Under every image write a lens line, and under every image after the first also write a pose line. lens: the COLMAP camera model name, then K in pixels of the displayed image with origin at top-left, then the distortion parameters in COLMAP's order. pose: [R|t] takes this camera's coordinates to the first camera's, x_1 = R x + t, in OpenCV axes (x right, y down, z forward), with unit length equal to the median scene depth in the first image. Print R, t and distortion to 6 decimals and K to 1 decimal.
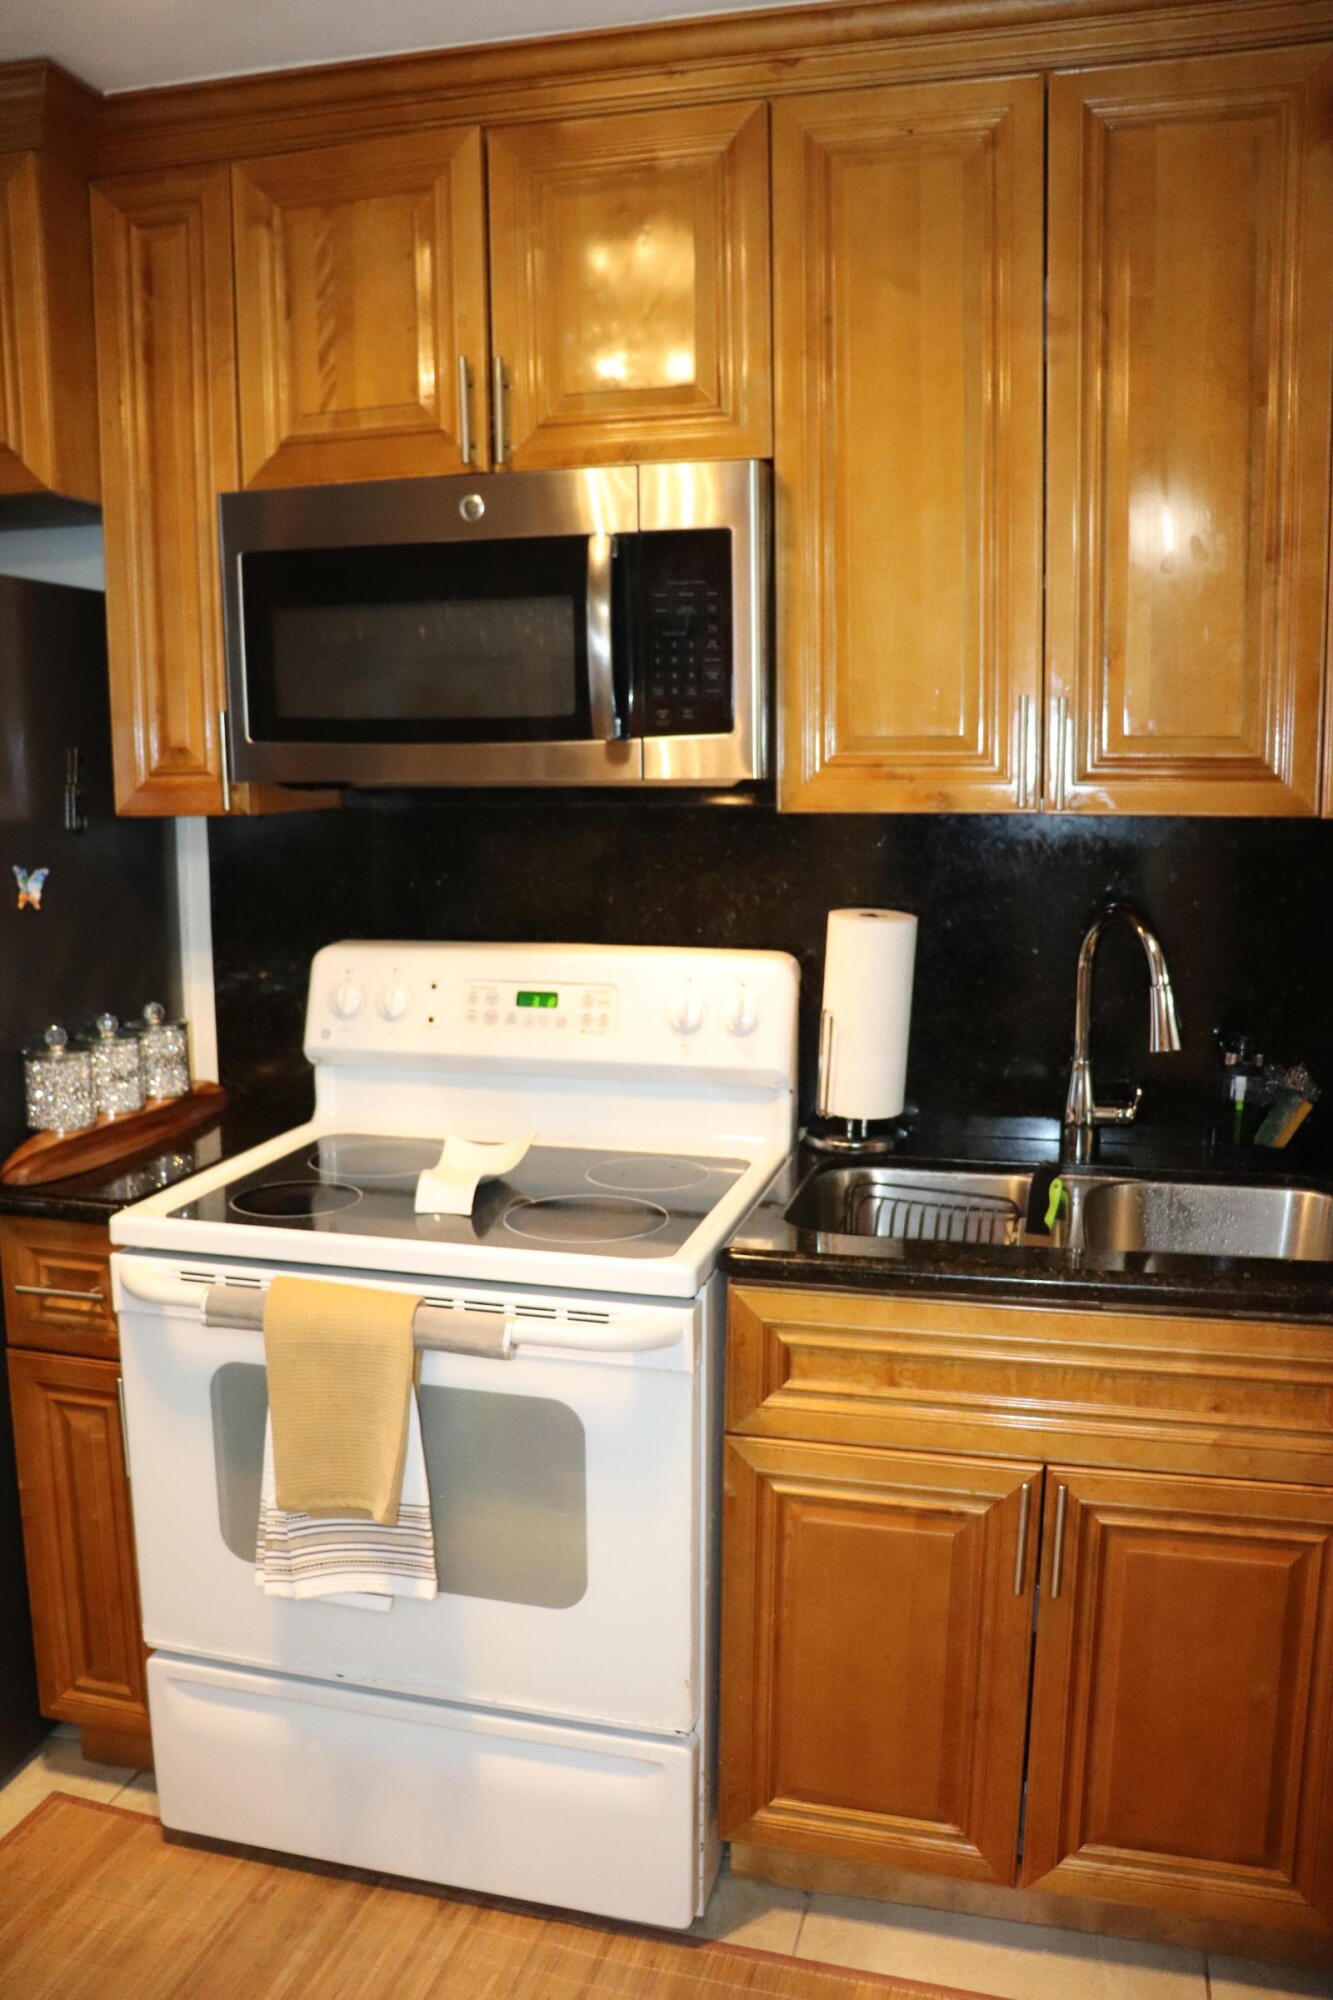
lens RADIAL K [[1638.3, 0, 667.2], [0, 1638.3, 1013.0], [0, 0, 1]] dist [-0.175637, 0.154950]
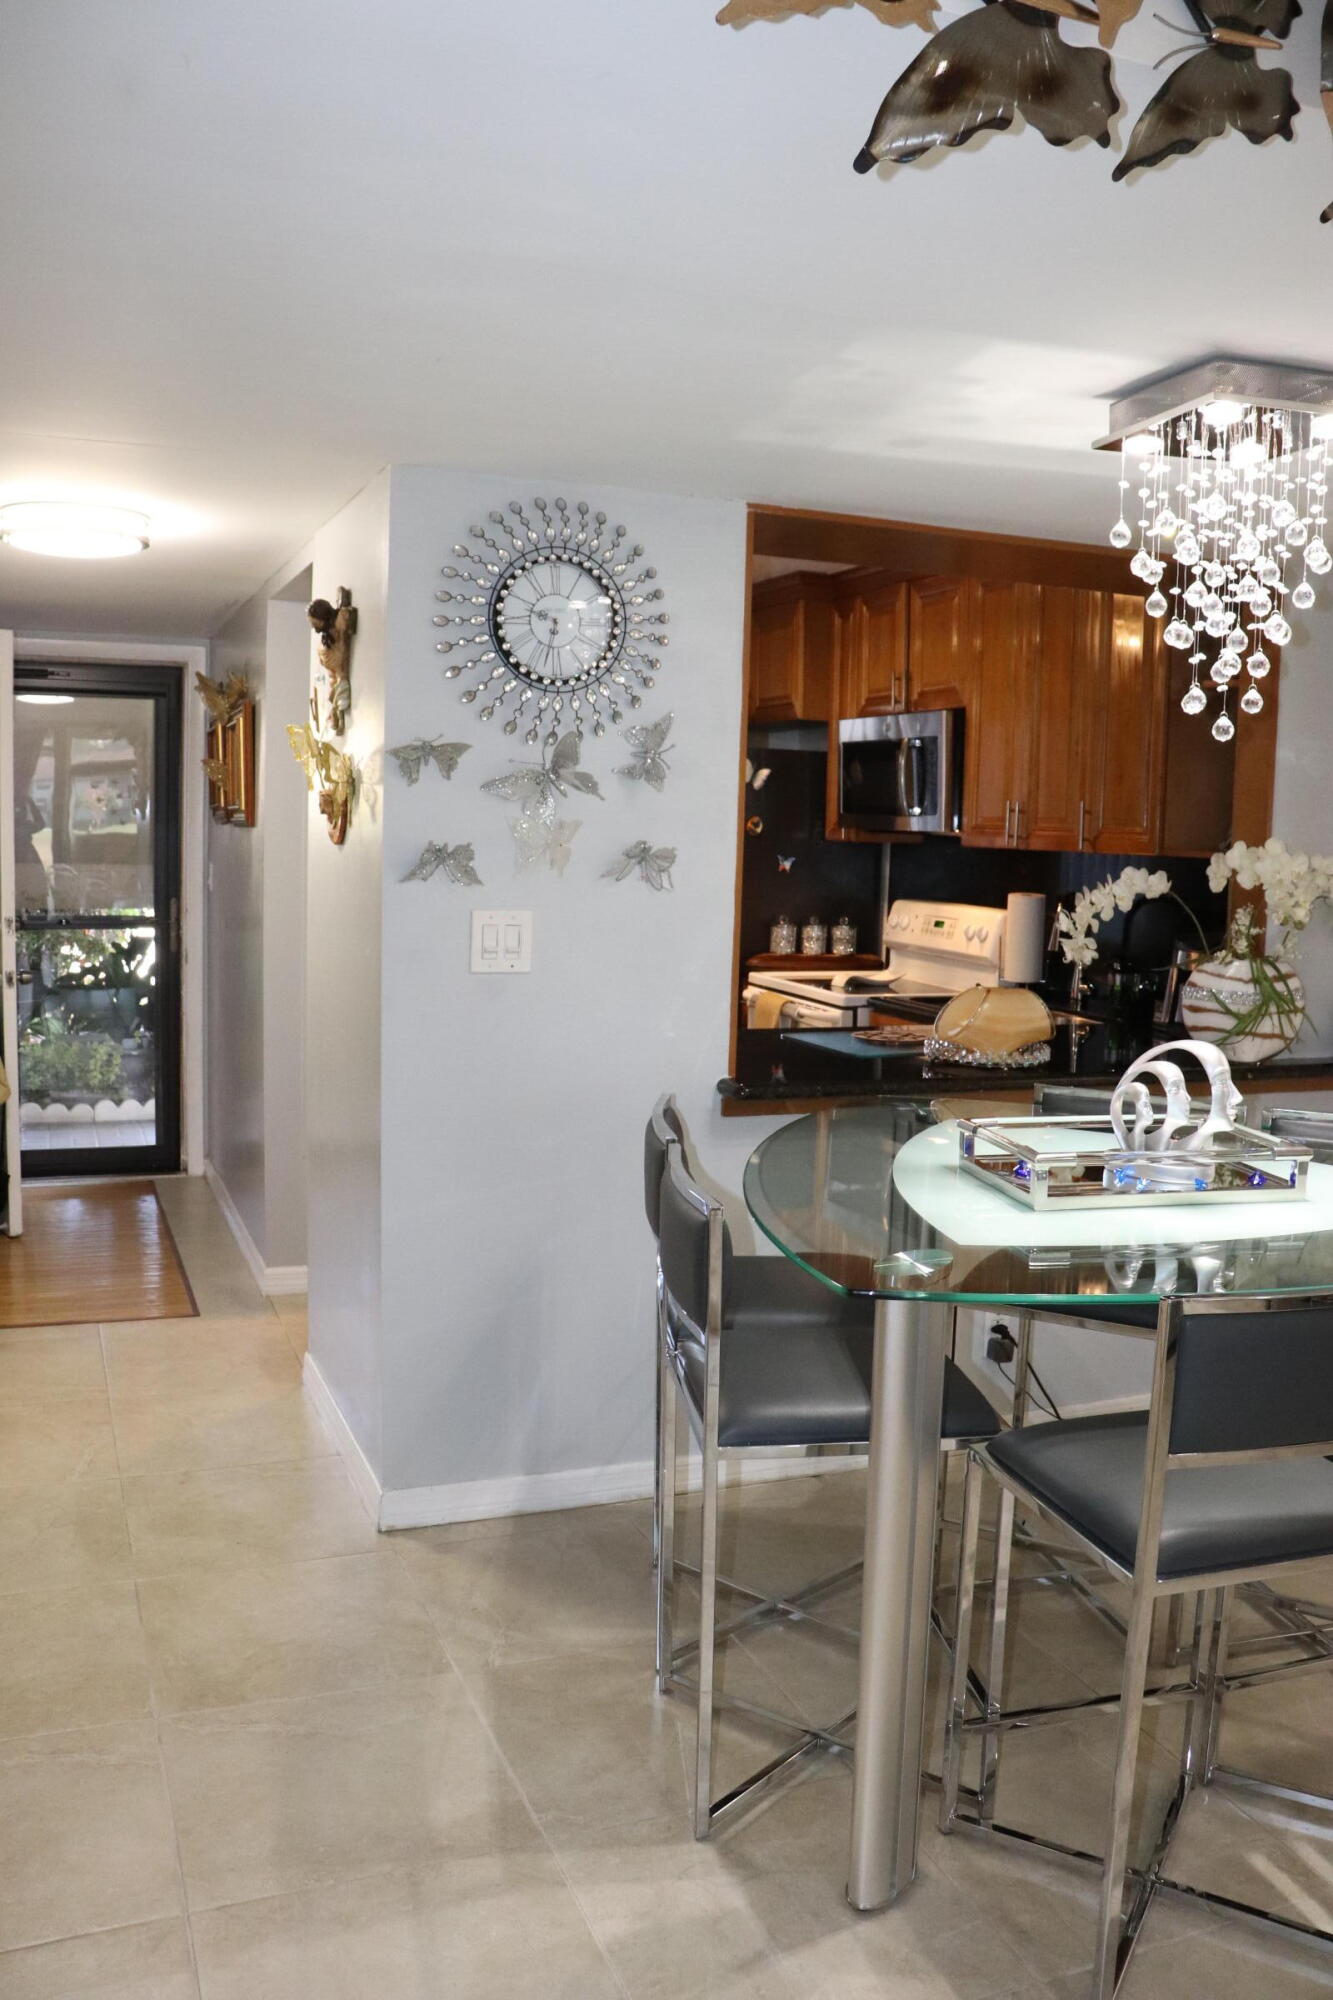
lens RADIAL K [[1638.3, 0, 667.2], [0, 1638.3, 1013.0], [0, 0, 1]] dist [-0.175637, 0.154950]
pose [[0.579470, 0.116088, -0.806684, 2.035201], [-0.156287, 0.987262, 0.029808, 0.138735], [0.799868, 0.108801, 0.590231, -0.907858]]
